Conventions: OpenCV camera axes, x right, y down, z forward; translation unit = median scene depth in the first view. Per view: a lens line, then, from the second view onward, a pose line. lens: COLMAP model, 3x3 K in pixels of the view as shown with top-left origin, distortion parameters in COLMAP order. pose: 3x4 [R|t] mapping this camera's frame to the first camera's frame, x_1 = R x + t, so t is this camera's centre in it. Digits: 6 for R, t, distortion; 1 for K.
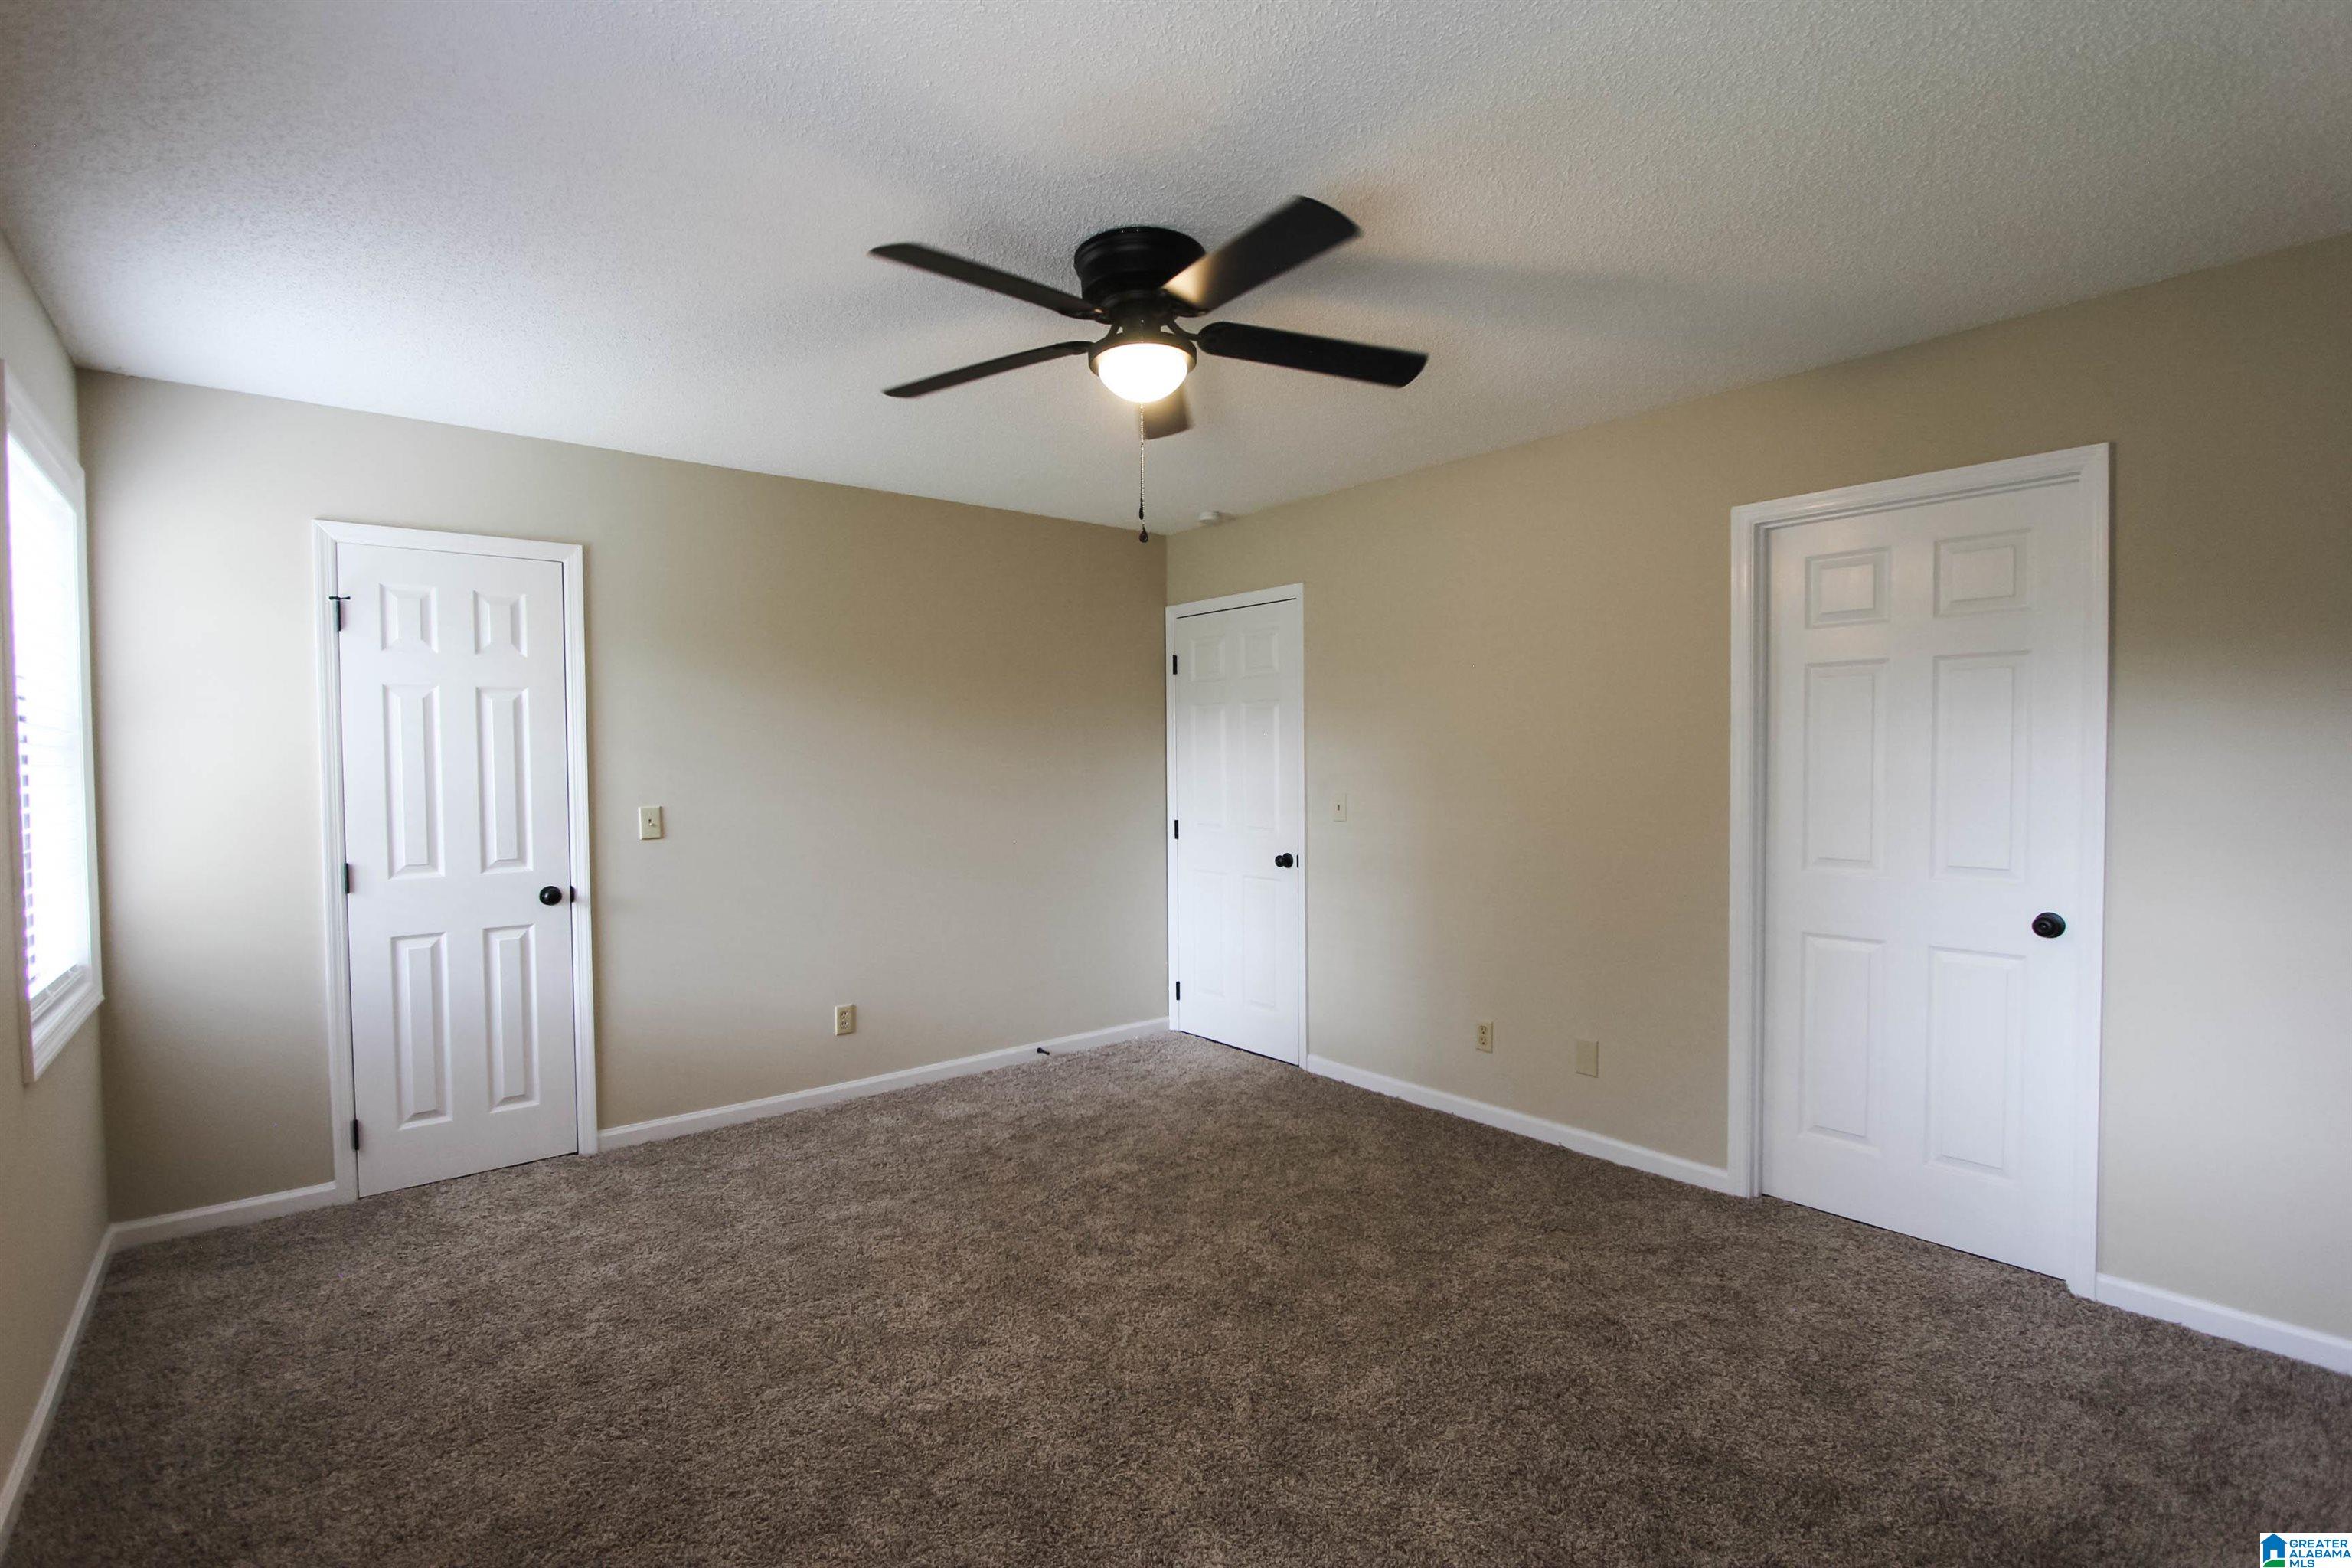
lens RADIAL K [[1096.5, 0, 1173.4], [0, 1096.5, 778.1], [0, 0, 1]] dist [-0.000251, -0.000327]
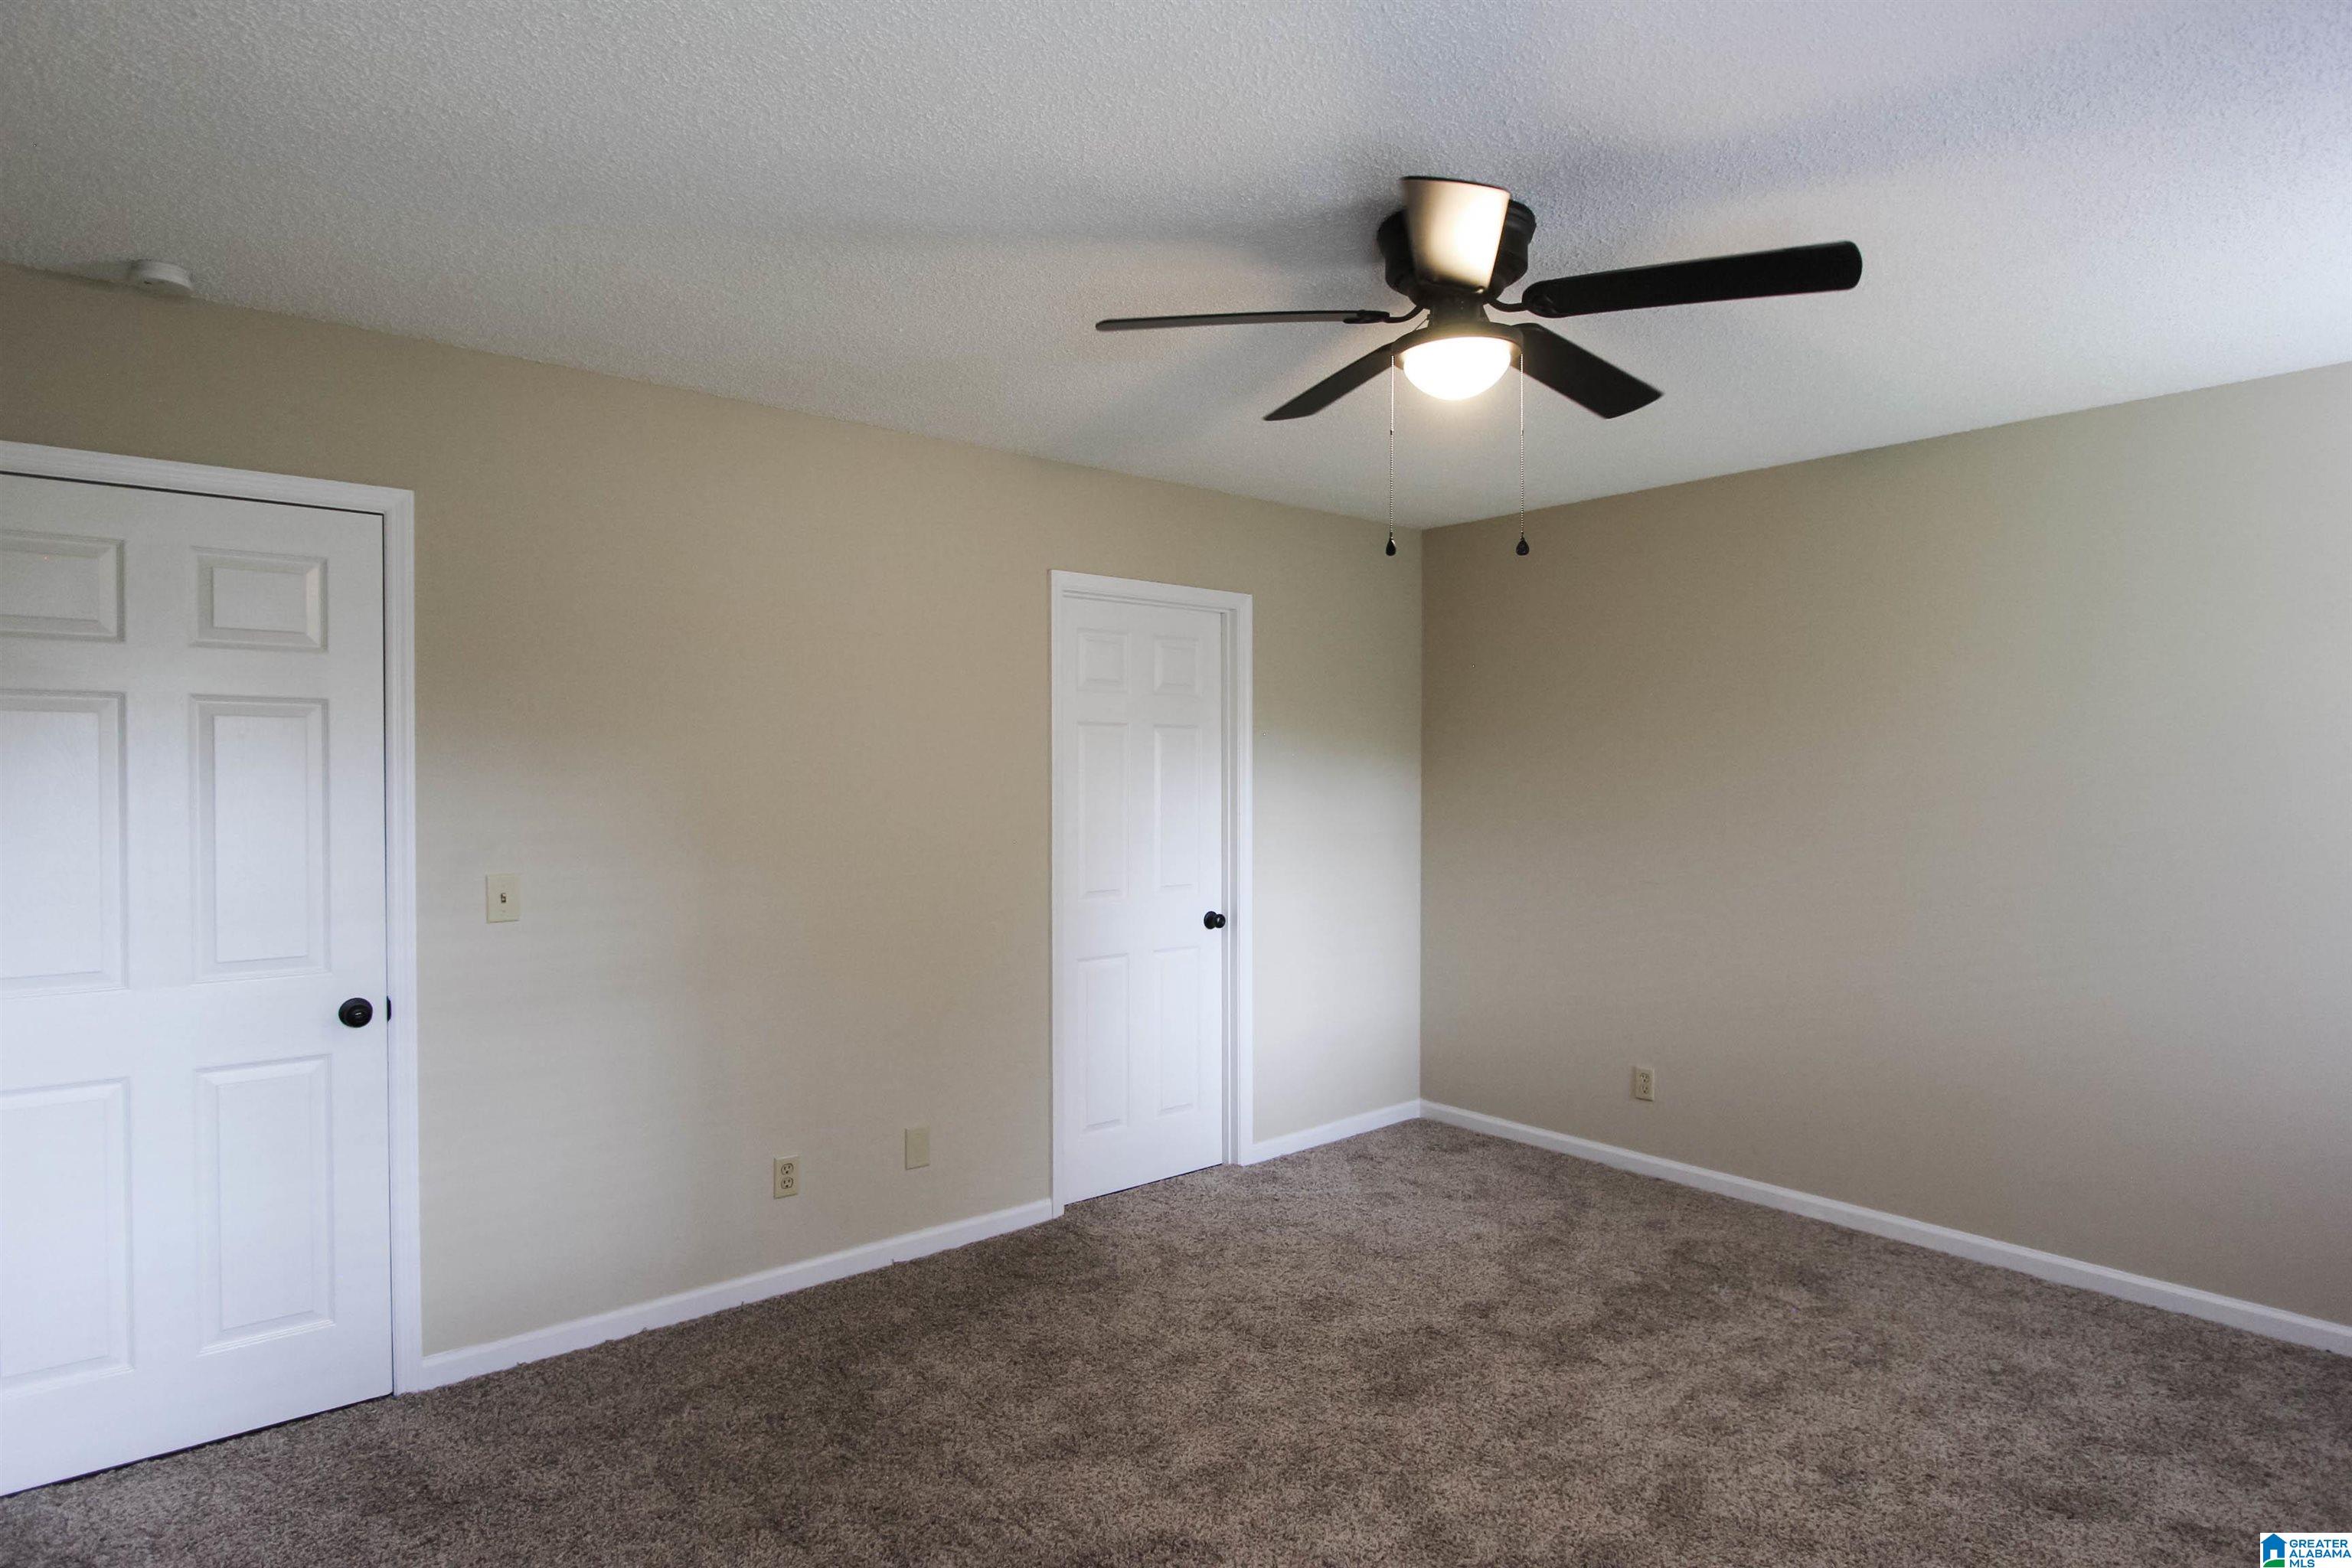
lens RADIAL K [[1261.7, 0, 1172.6], [0, 1261.7, 790.2], [0, 0, 1]] dist [0.000224, 0.000143]
pose [[0.000732, 0.002038, 0.999998, -0.592129], [0.024908, 0.999688, -0.002056, -0.023040], [-0.999689, 0.024909, 0.000681, 0.731136]]
